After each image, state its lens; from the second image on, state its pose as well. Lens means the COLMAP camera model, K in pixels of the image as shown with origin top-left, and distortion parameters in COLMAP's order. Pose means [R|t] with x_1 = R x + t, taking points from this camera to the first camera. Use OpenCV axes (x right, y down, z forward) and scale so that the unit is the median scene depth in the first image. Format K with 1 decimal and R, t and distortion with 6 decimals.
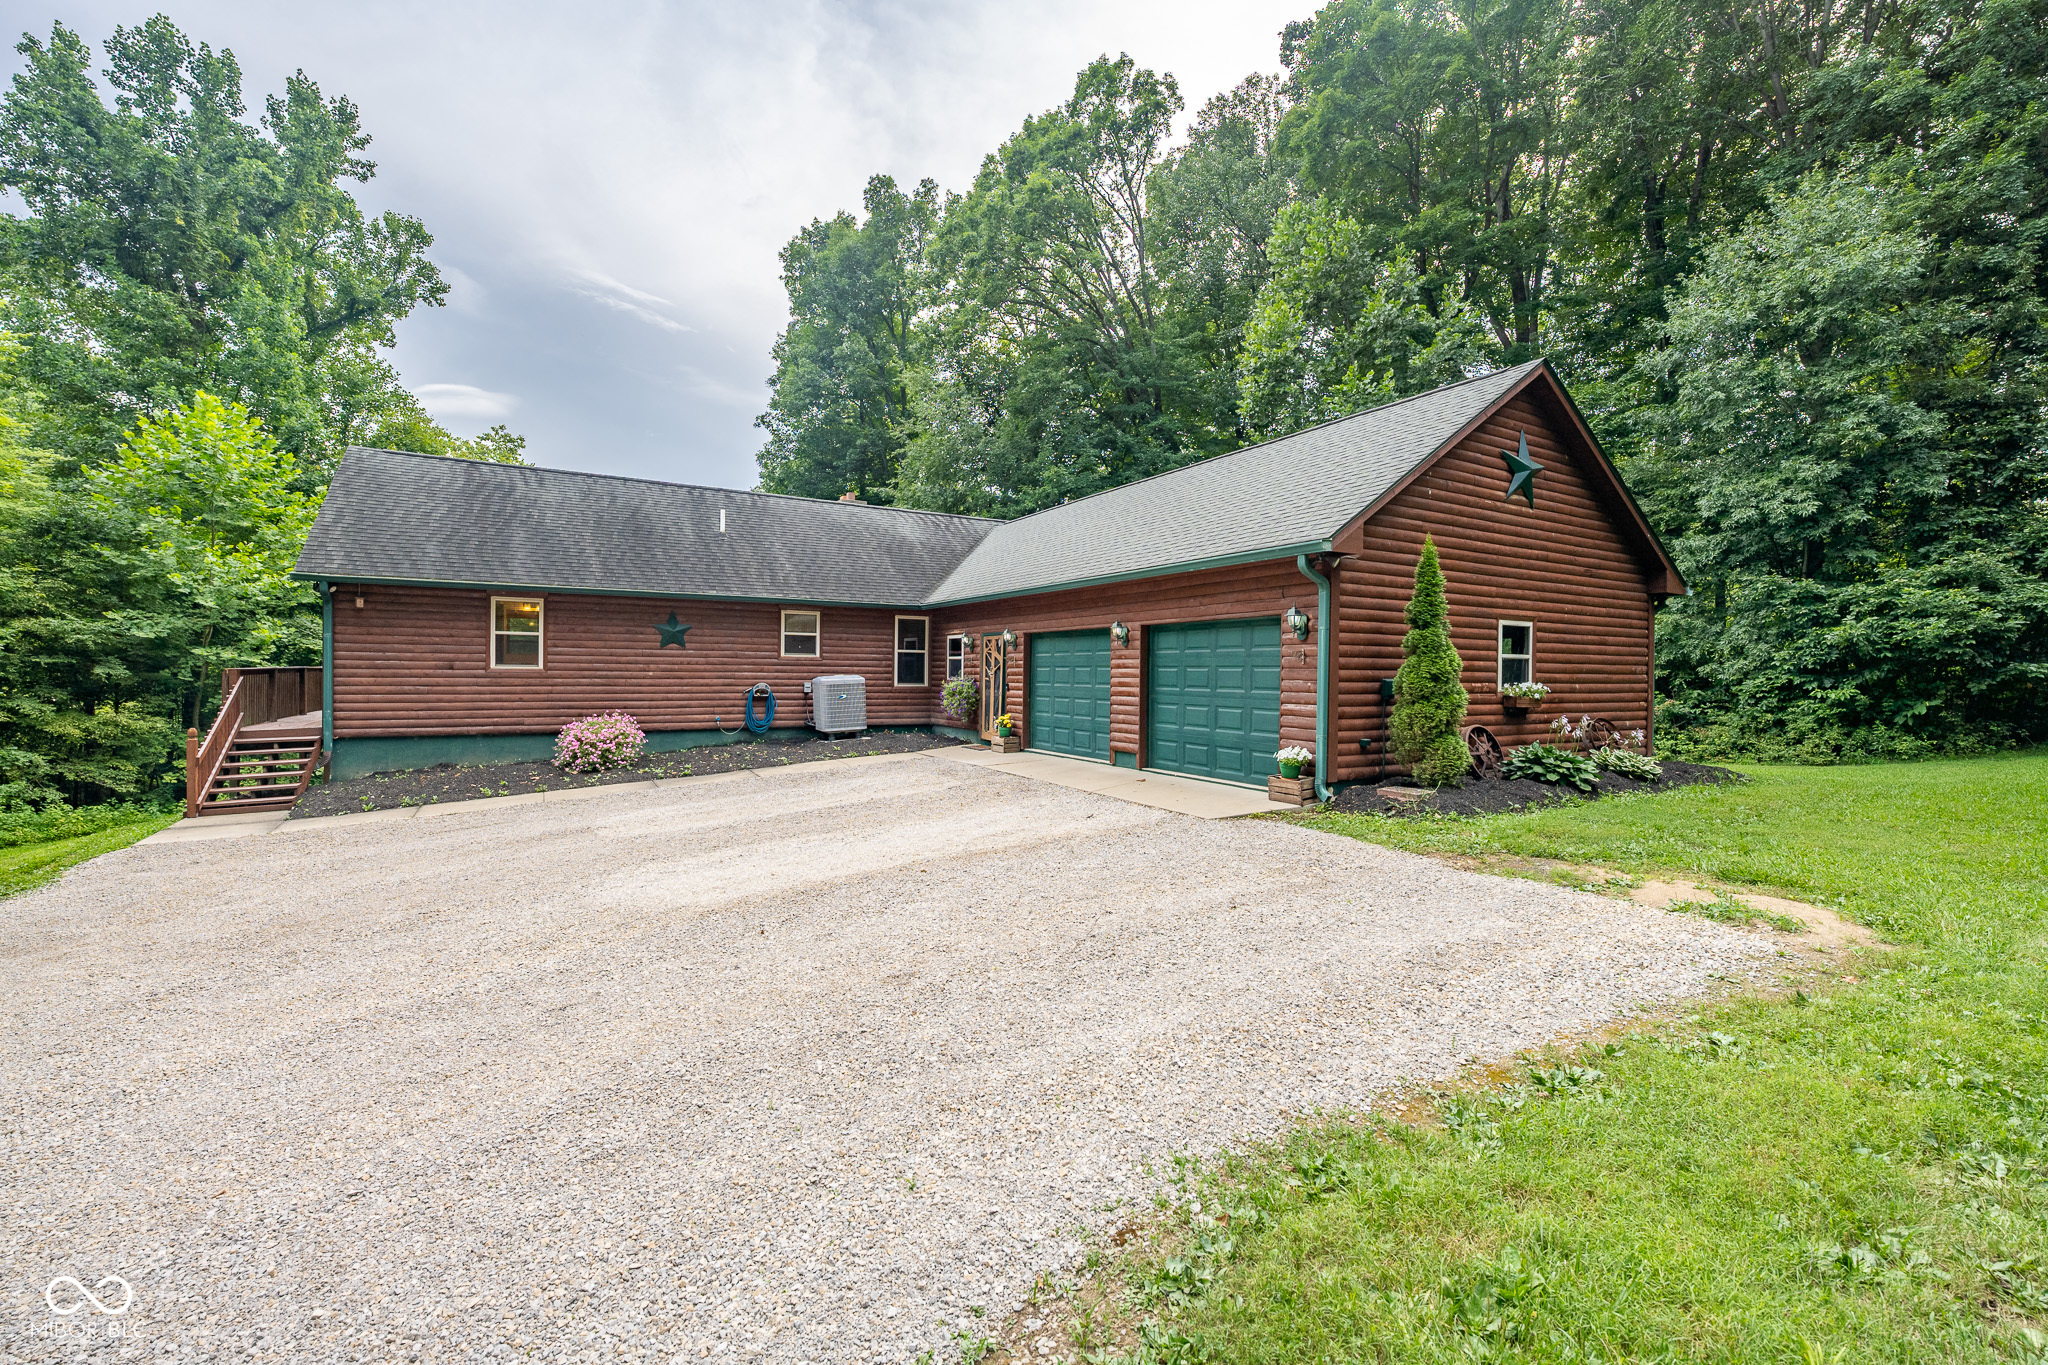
lens RADIAL K [[831.4, 0, 1024.9], [0, 831.4, 679.3], [0, 0, 1]] dist [0.006210, -0.001286]
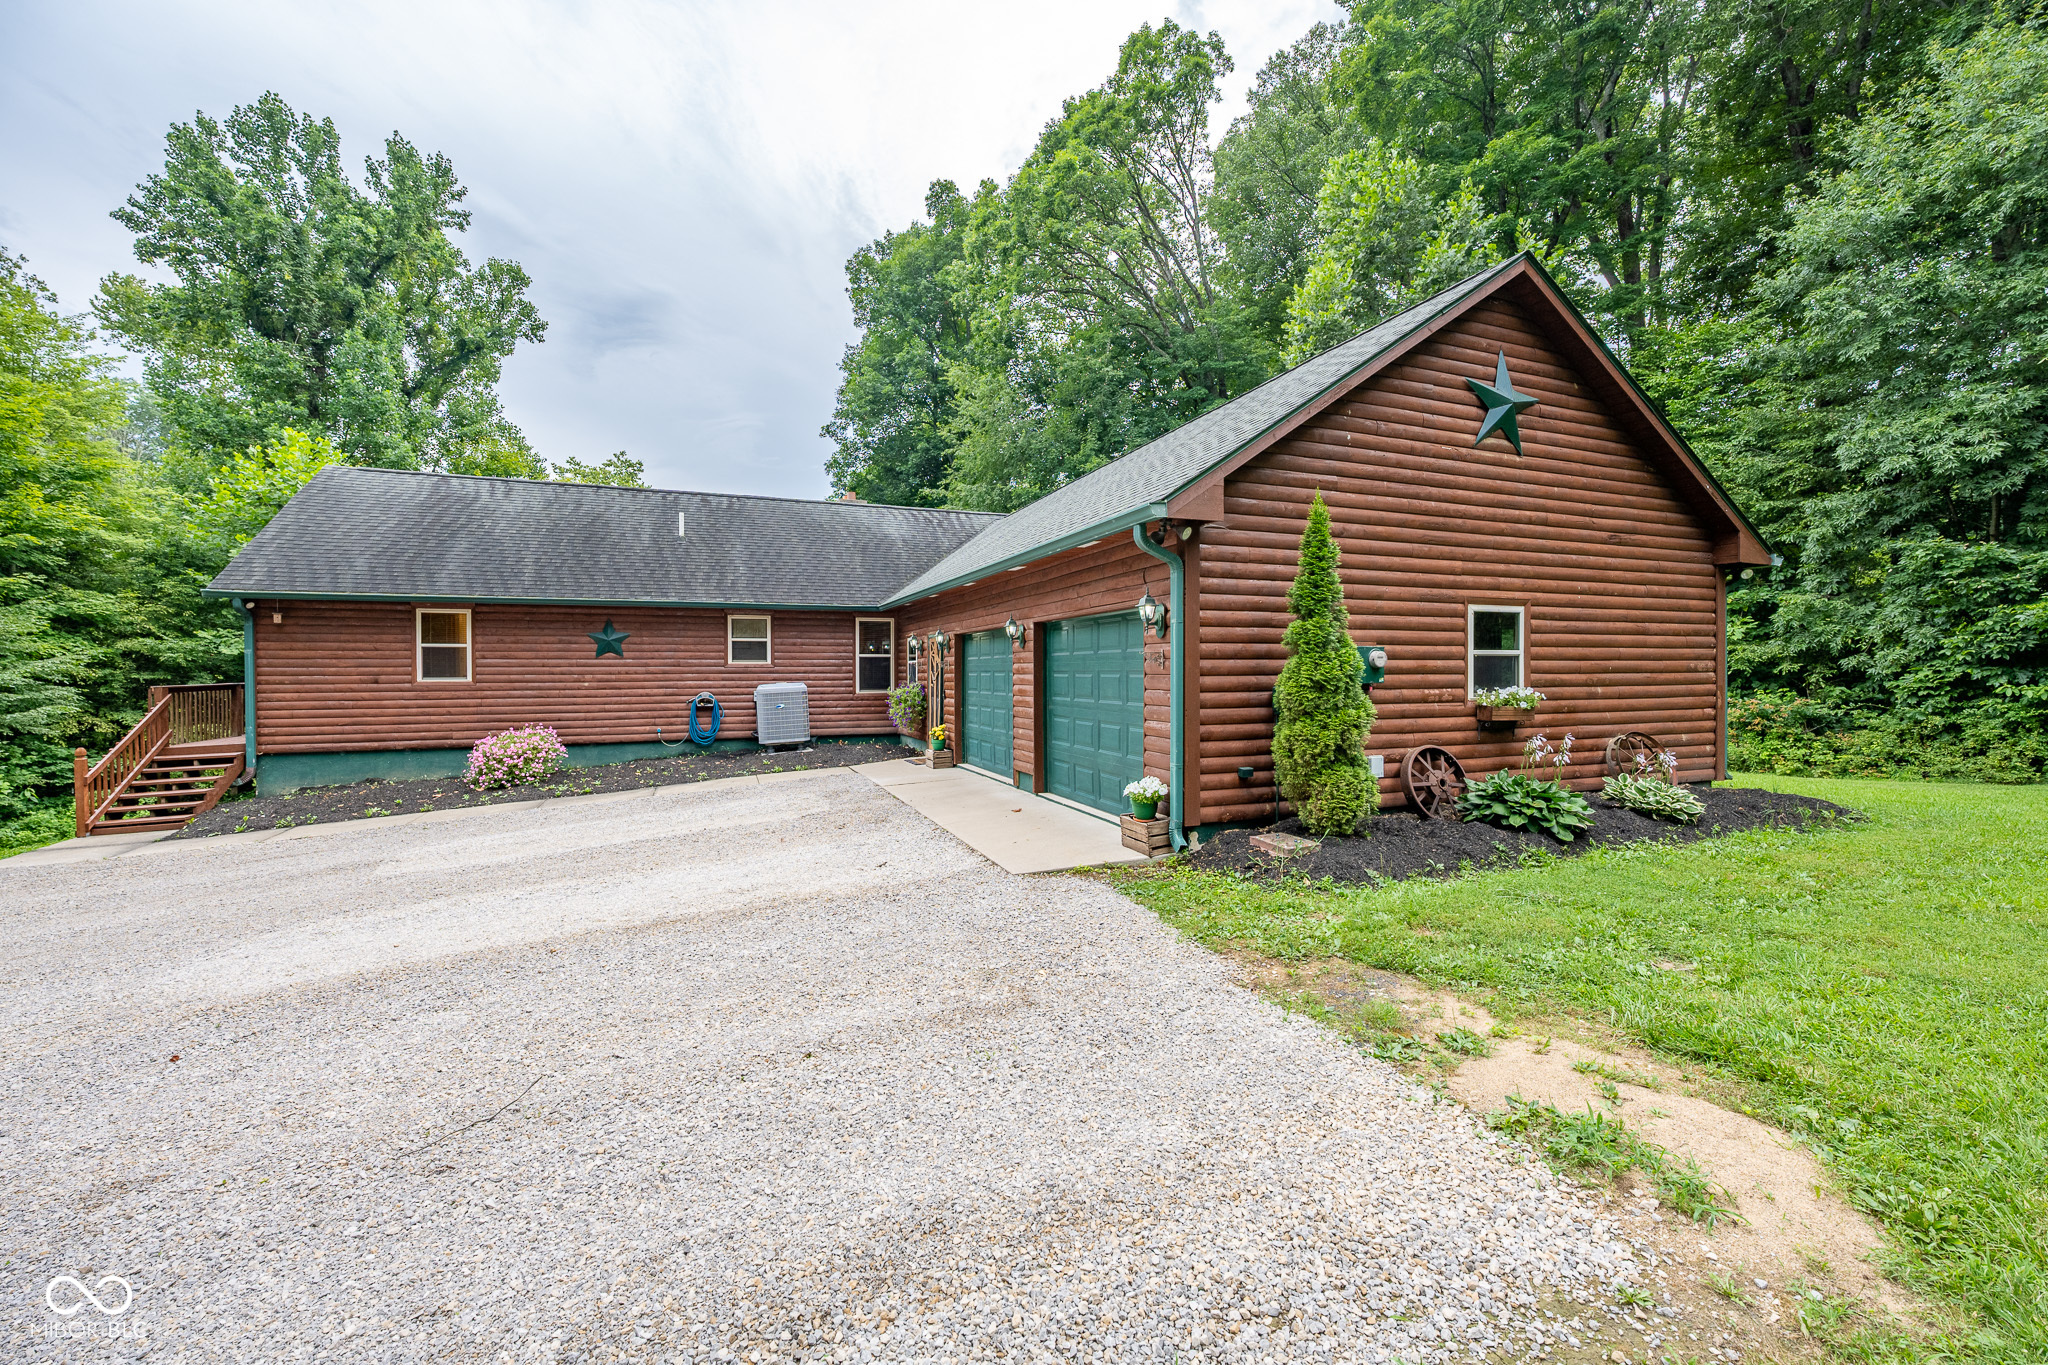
lens RADIAL K [[804.4, 0, 1027.1], [0, 804.4, 681.3], [0, 0, 1]] dist [0.002189, 0.000481]
pose [[0.989023, -0.012303, -0.147246, 0.157684], [0.012969, 0.999910, 0.003566, -0.005566], [0.147189, -0.005437, 0.989093, 0.123941]]
